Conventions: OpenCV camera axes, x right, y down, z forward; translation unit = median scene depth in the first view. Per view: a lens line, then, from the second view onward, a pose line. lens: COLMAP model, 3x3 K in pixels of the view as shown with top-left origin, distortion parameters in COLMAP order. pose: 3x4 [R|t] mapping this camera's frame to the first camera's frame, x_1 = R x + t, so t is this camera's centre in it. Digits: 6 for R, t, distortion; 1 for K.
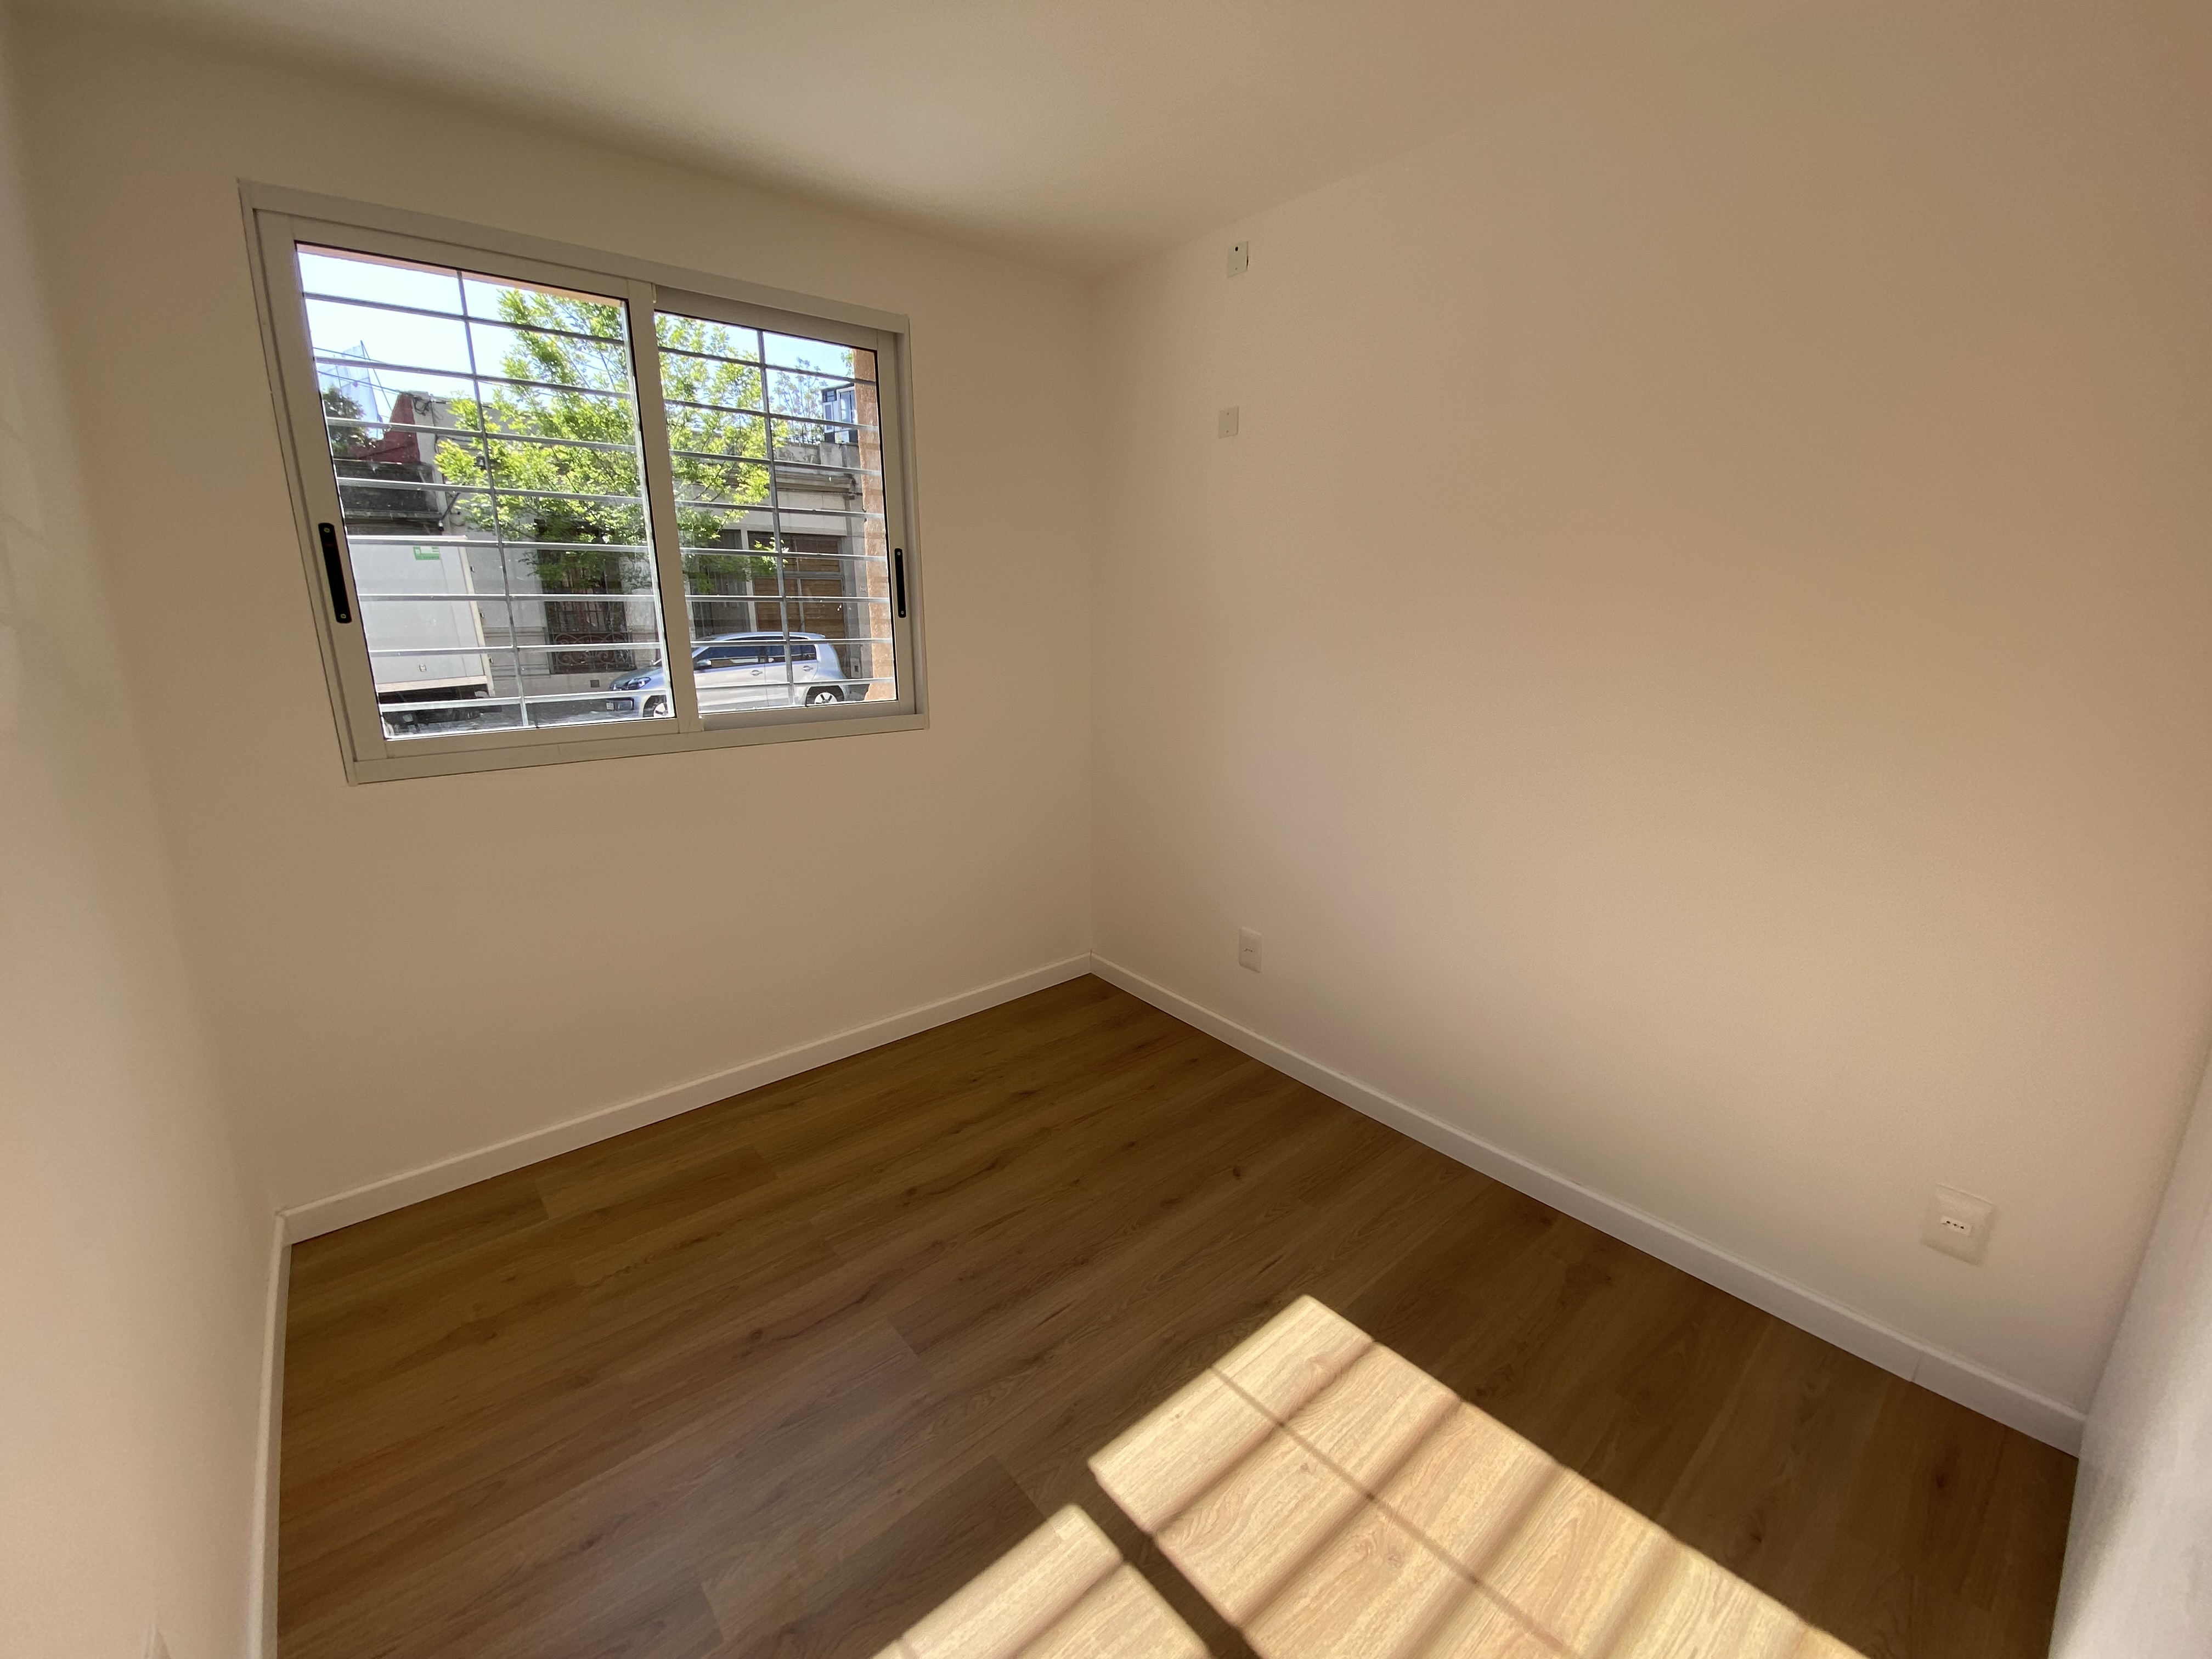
lens RADIAL K [[910.5, 0, 1106.0], [0, 910.5, 829.5], [0, 0, 1]] dist [0.023311, -0.016690]
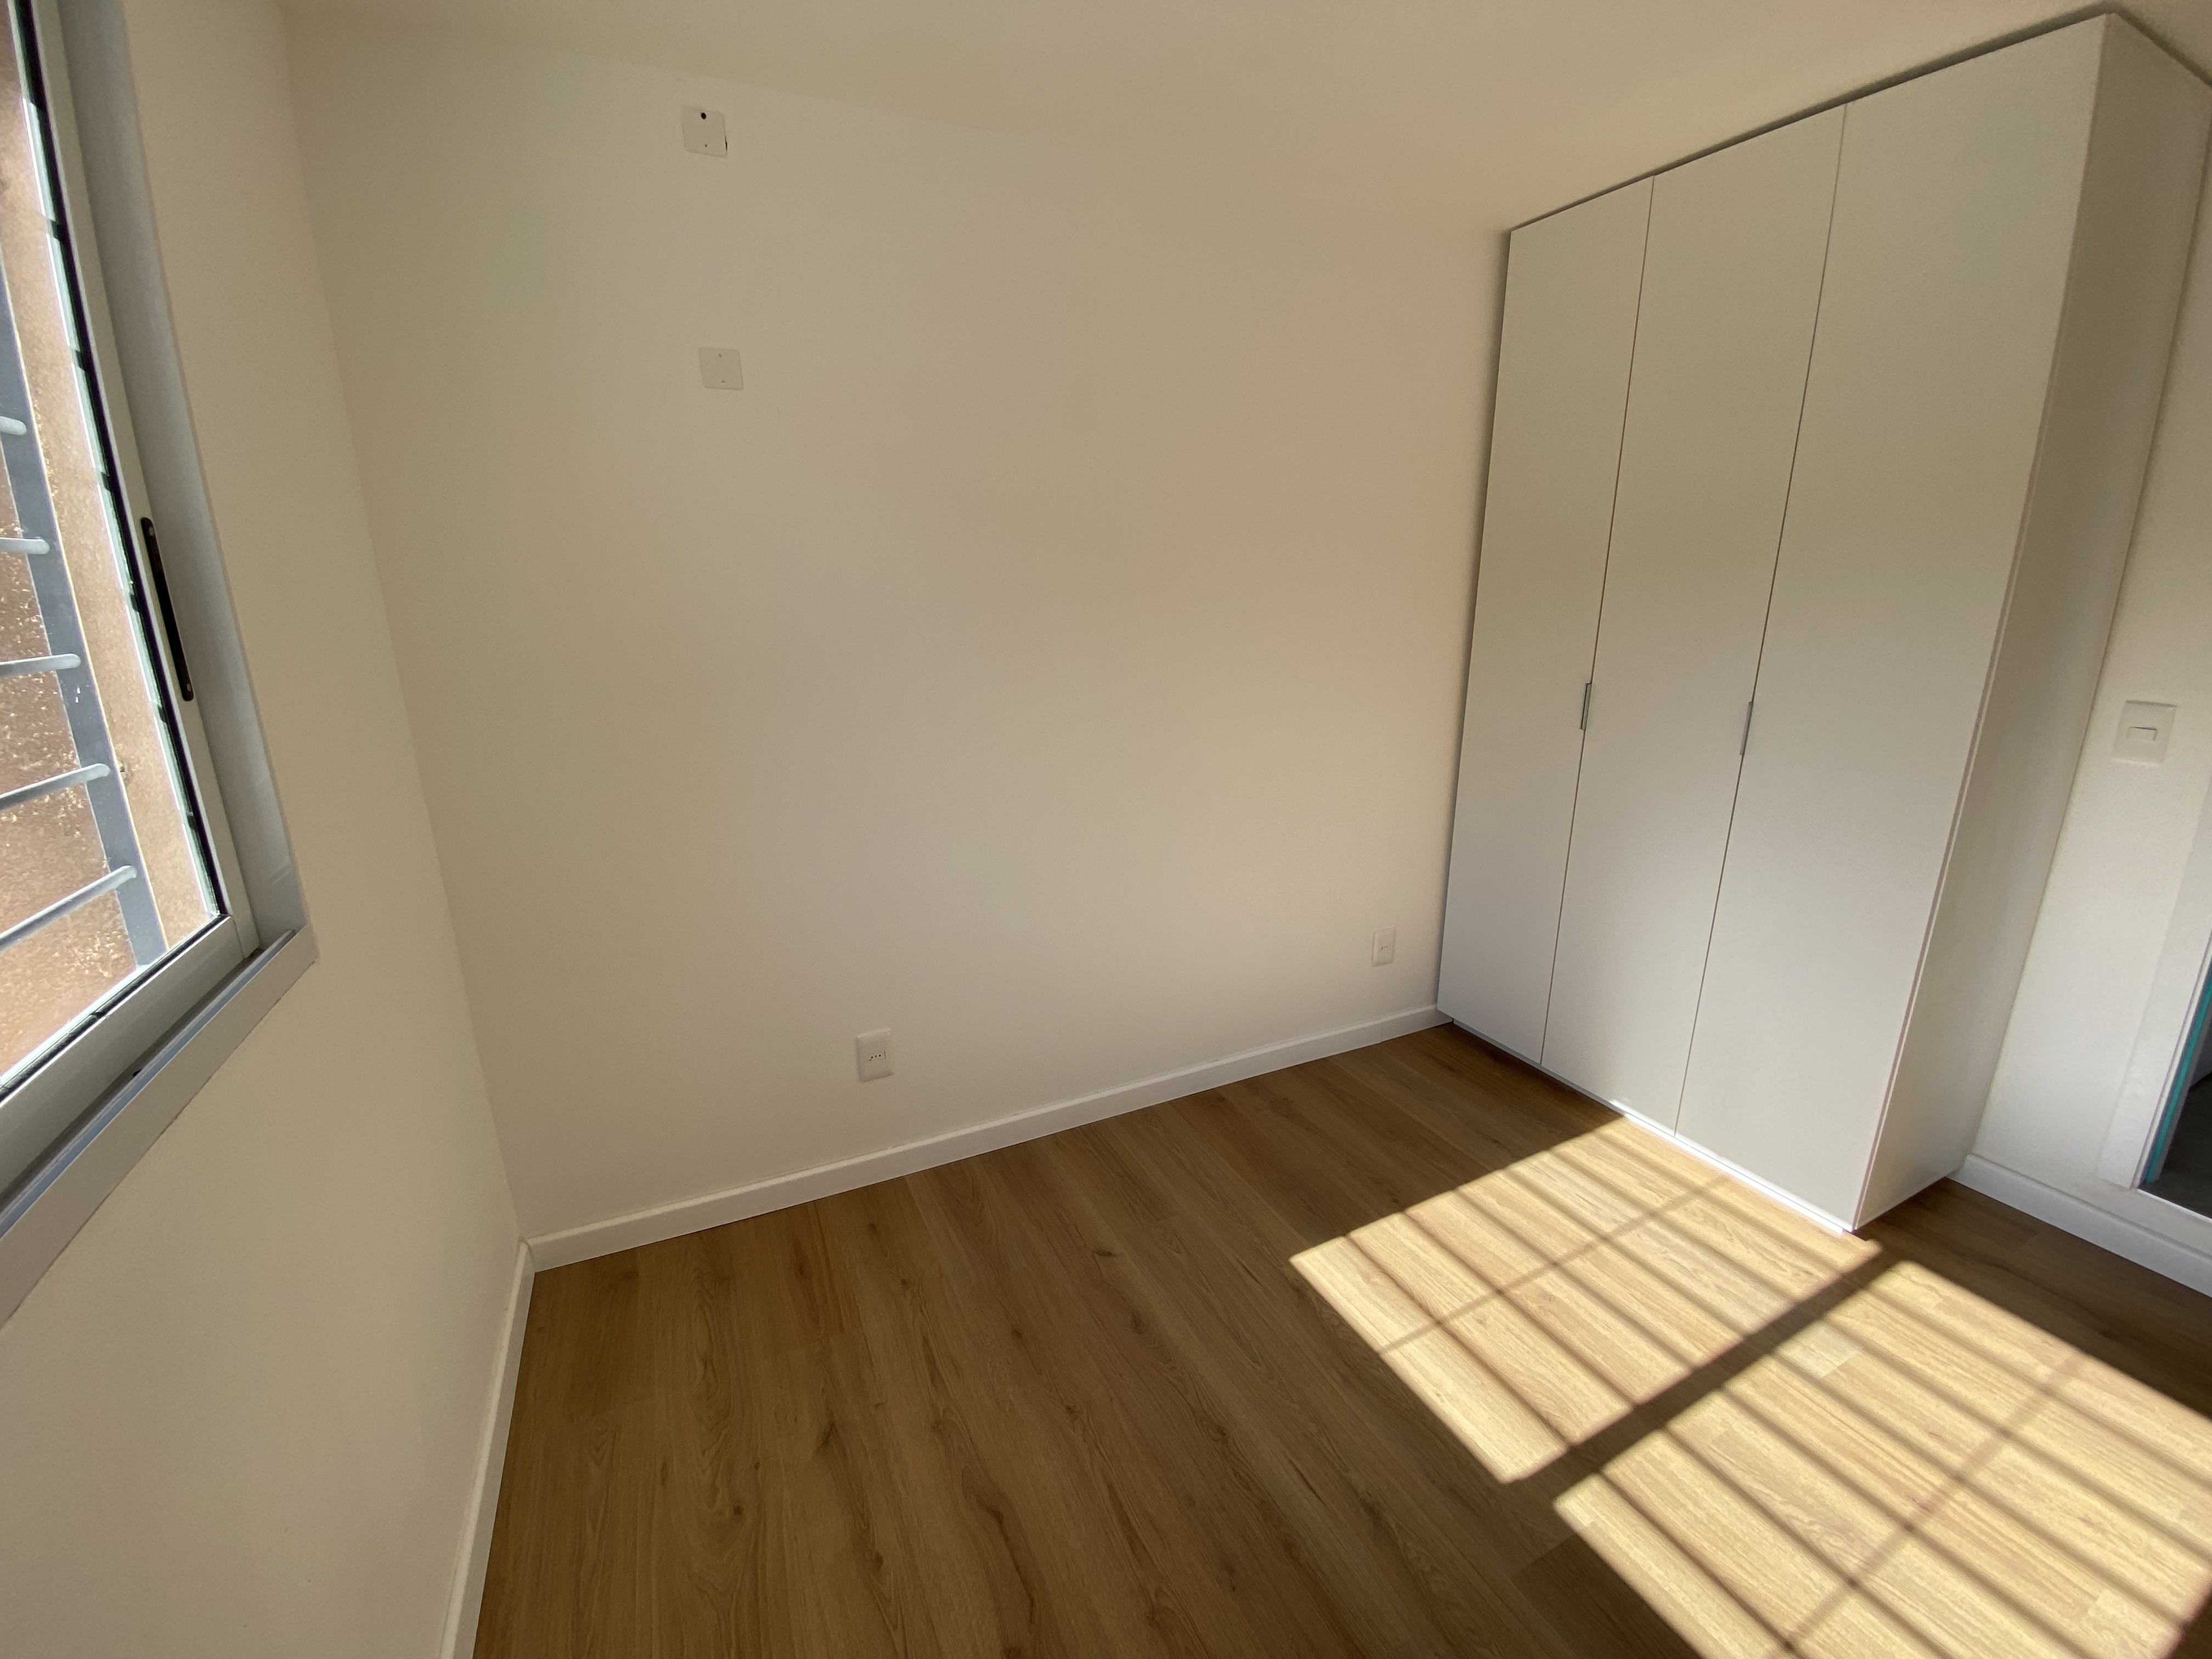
lens RADIAL K [[910.5, 0, 1106.0], [0, 910.5, 829.5], [0, 0, 1]] dist [0.023311, -0.016690]
pose [[0.245608, -0.254281, 0.935424, -0.750303], [0.245922, 0.949757, 0.193608, -0.247982], [-0.937656, 0.182490, 0.295802, 0.830280]]
